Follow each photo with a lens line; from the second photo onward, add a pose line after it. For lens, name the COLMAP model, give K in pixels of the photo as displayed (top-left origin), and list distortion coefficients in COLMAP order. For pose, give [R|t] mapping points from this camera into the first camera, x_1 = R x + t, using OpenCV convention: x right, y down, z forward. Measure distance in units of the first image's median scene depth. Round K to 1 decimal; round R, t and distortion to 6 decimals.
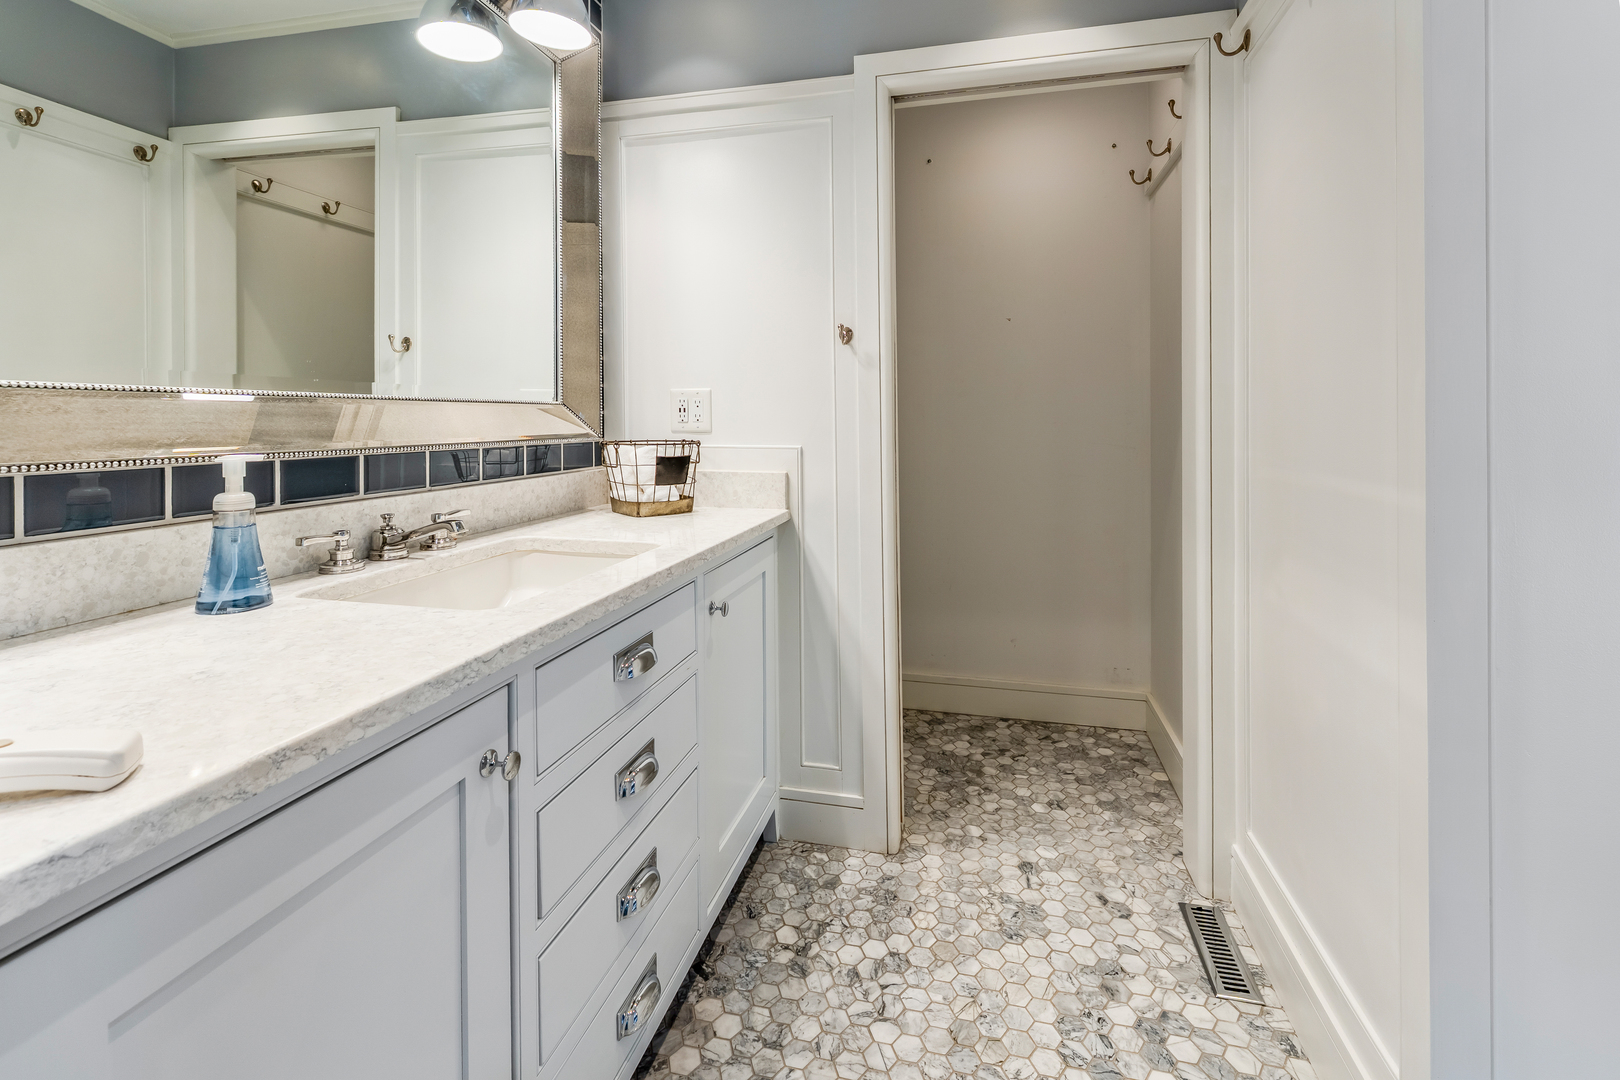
lens RADIAL K [[712.9, 0, 813.8], [0, 712.9, 416.4], [0, 0, 1]] dist [0.000751, 0.000040]
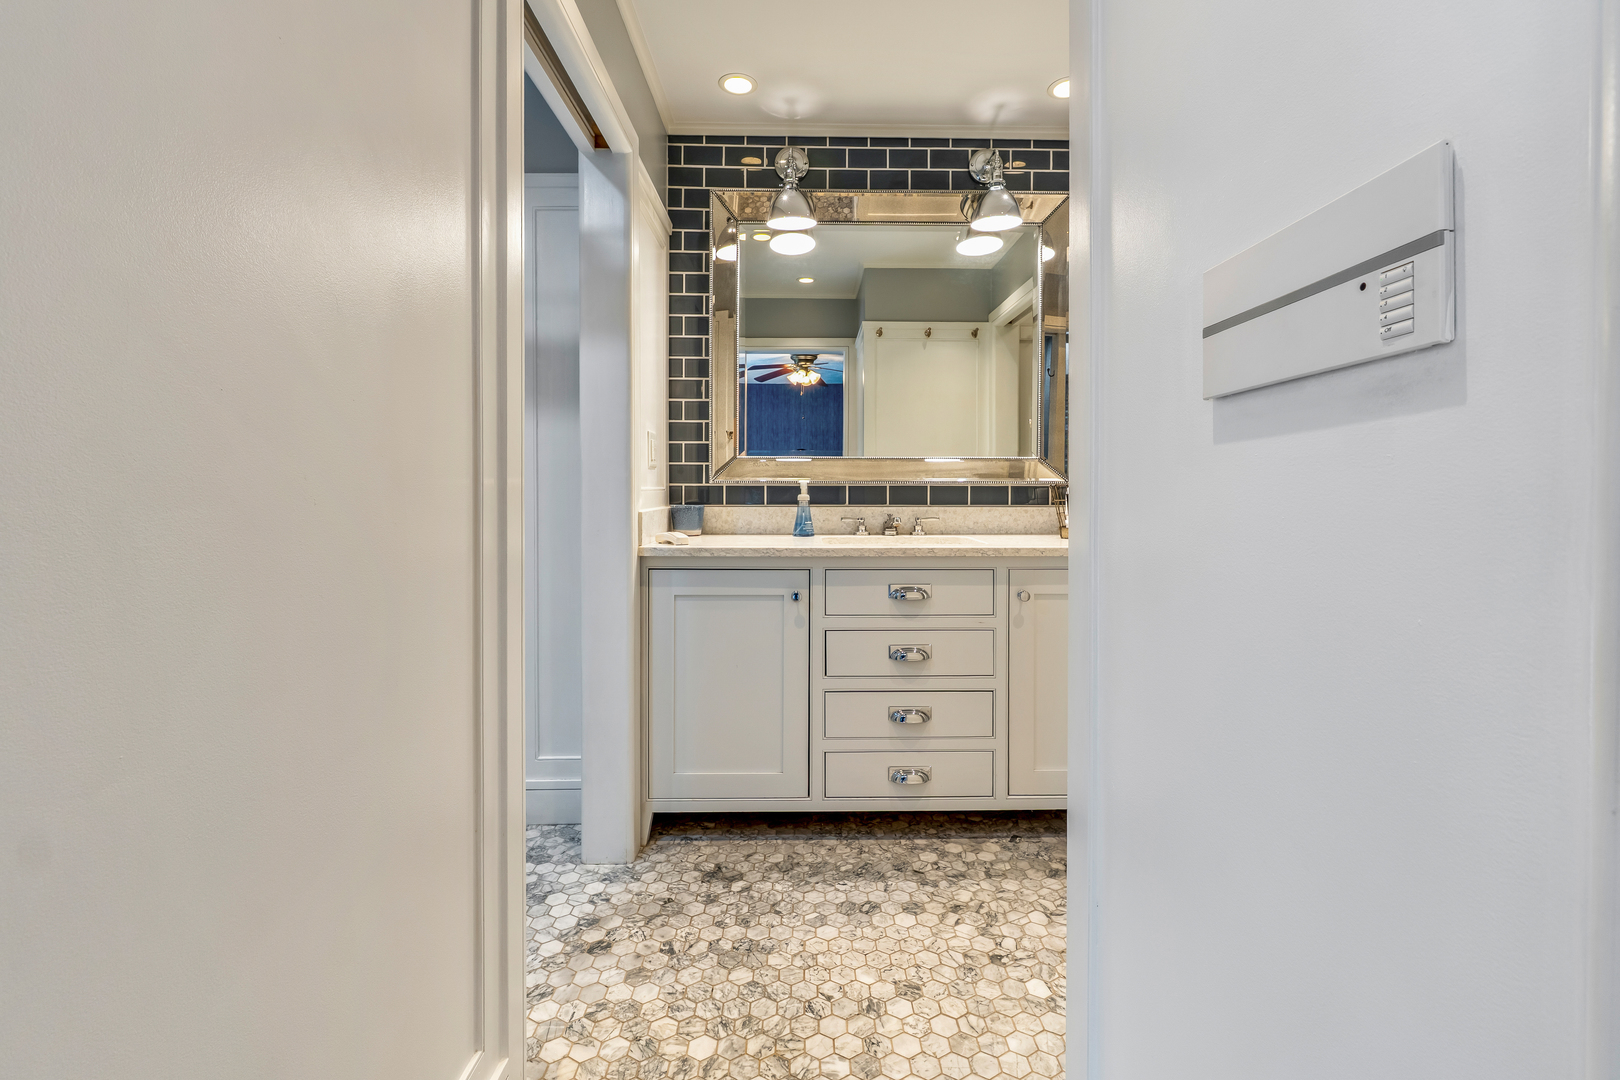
lens RADIAL K [[682.0, 0, 812.0], [0, 682.0, 492.0], [0, 0, 1]] dist [-0.000370, -0.000057]
pose [[0.246210, 0.006768, -0.969193, 1.227238], [0.001129, 0.999973, 0.007270, 0.055299], [0.969216, -0.002884, 0.246196, 0.276417]]
